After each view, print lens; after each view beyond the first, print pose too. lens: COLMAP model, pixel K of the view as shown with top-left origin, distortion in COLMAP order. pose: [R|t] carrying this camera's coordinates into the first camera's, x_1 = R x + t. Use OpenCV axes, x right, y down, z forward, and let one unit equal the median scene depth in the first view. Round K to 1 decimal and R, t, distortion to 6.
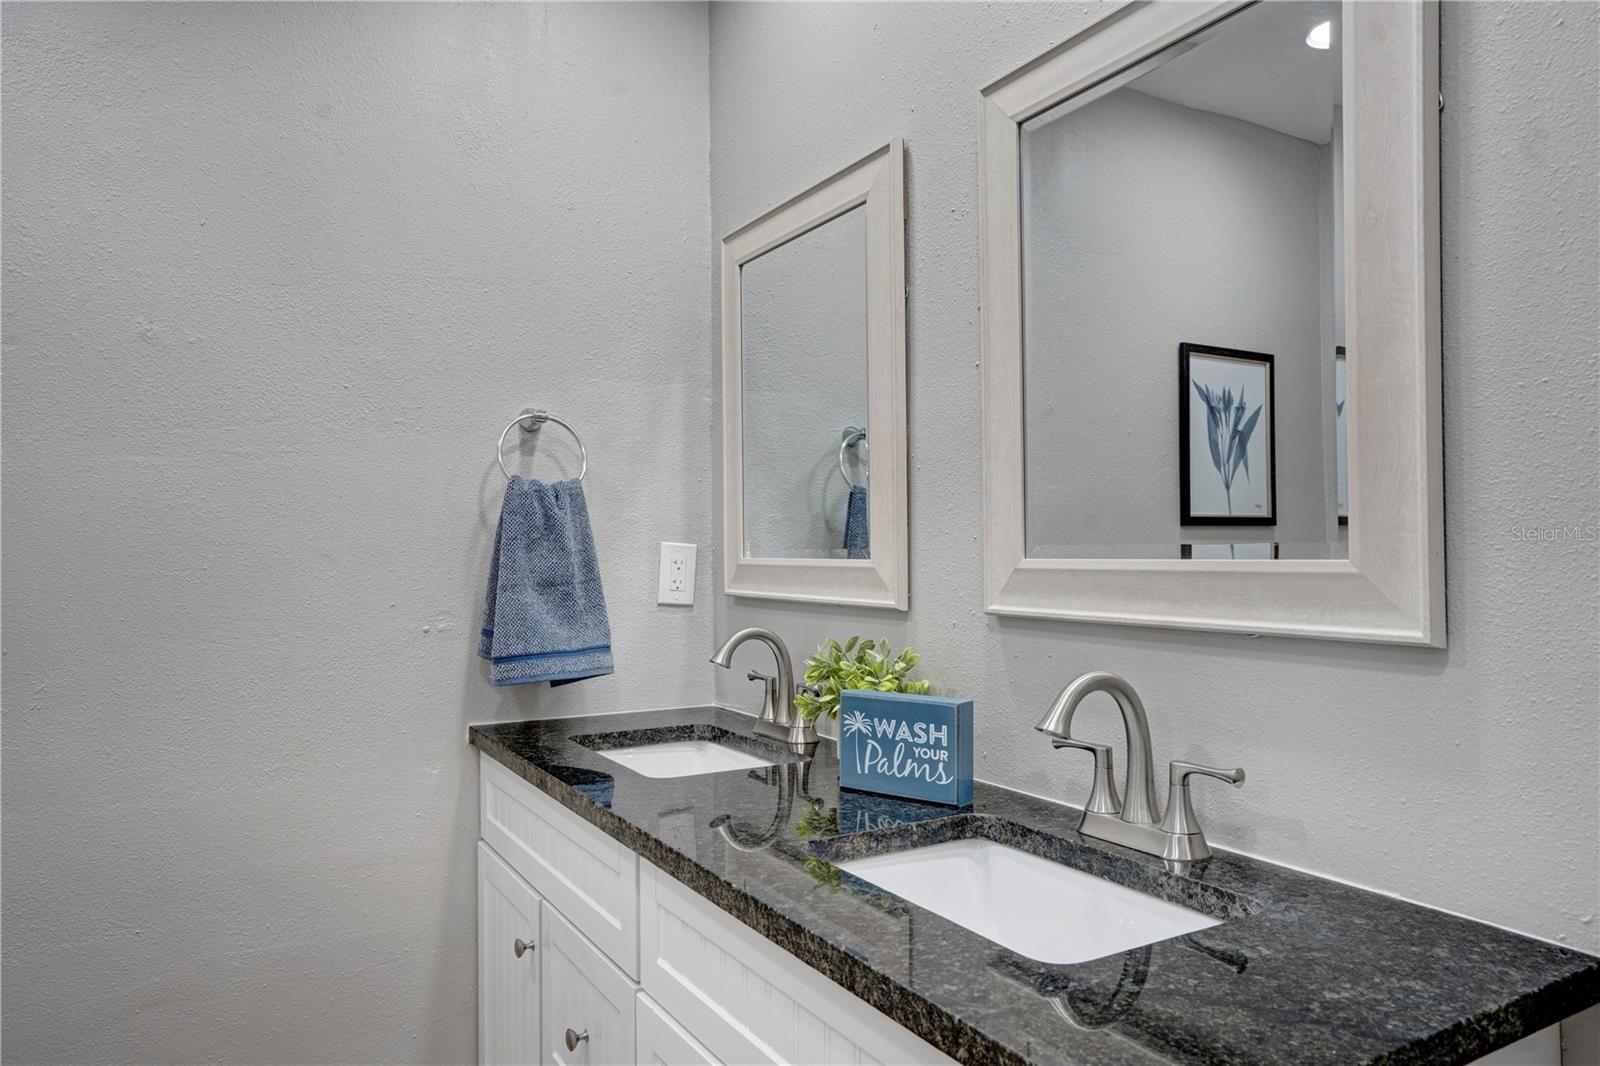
lens RADIAL K [[1044.3, 0, 818.2], [0, 1044.3, 546.2], [0, 0, 1]] dist [-0.024190, 0.001320]
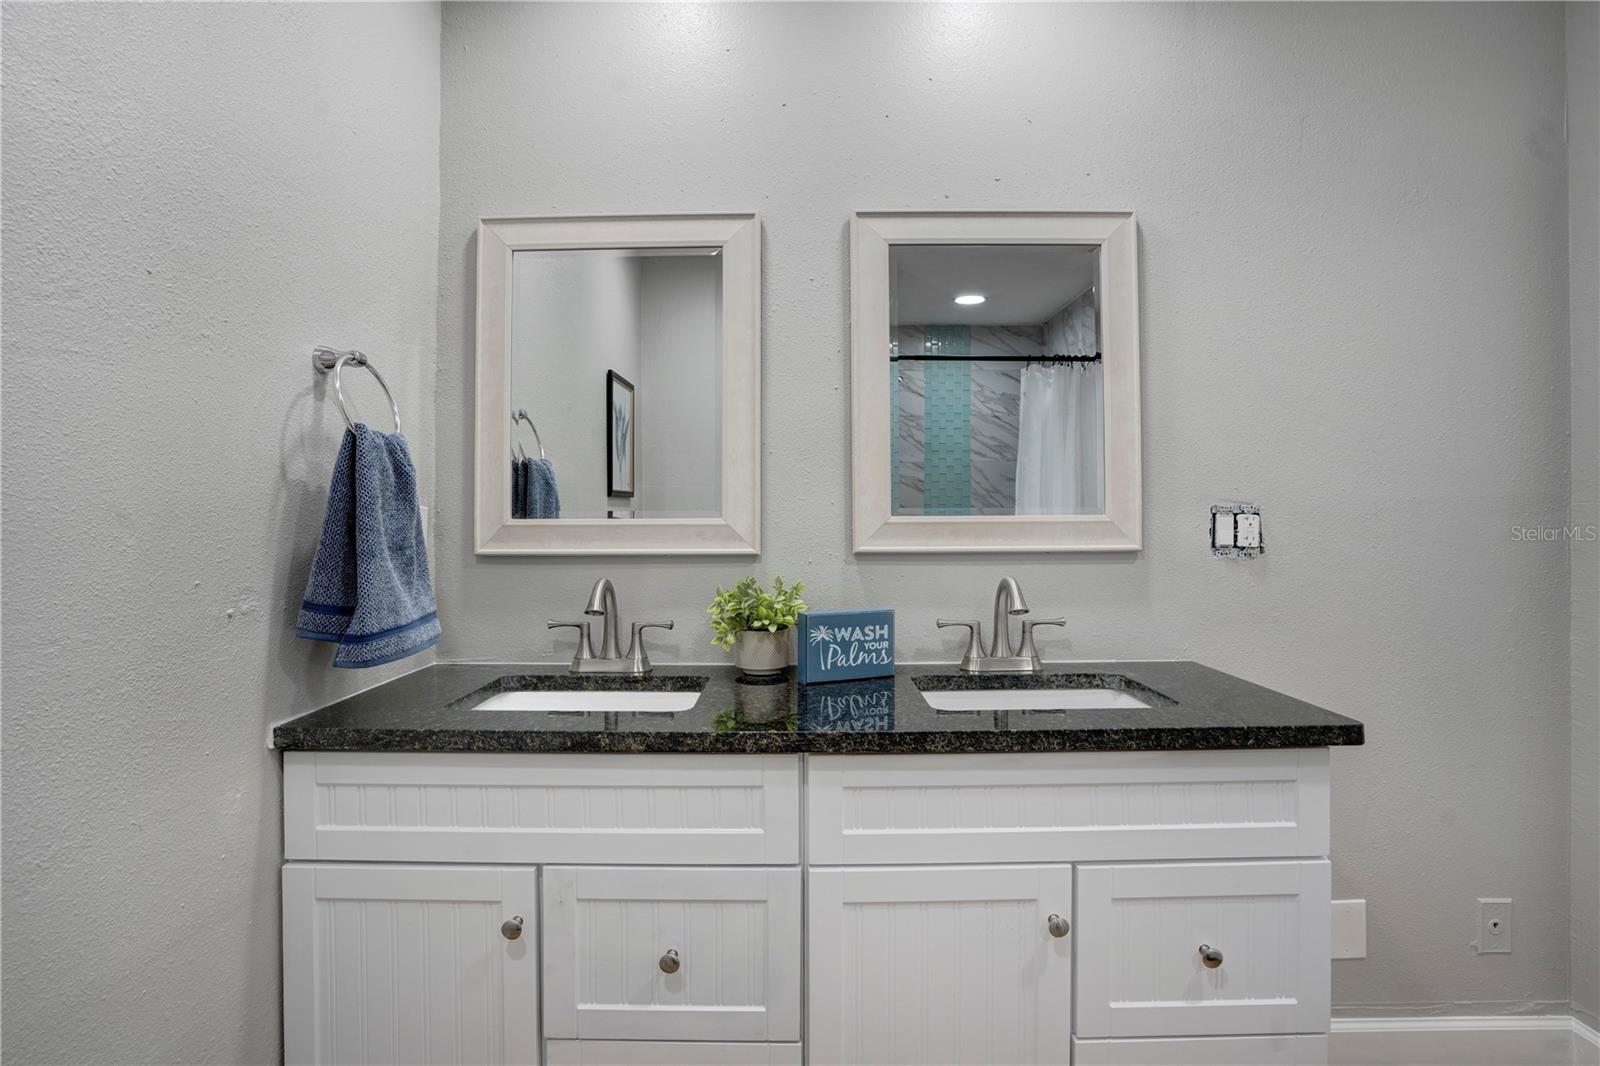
lens RADIAL K [[754.2, 0, 787.8], [0, 754.2, 514.1], [0, 0, 1]] dist [-0.056419, 0.019077]
pose [[0.534806, 0.001504, 0.844974, -0.848856], [-0.002030, 0.999998, -0.000495, 0.009058], [-0.844973, -0.001450, 0.534808, 0.504447]]
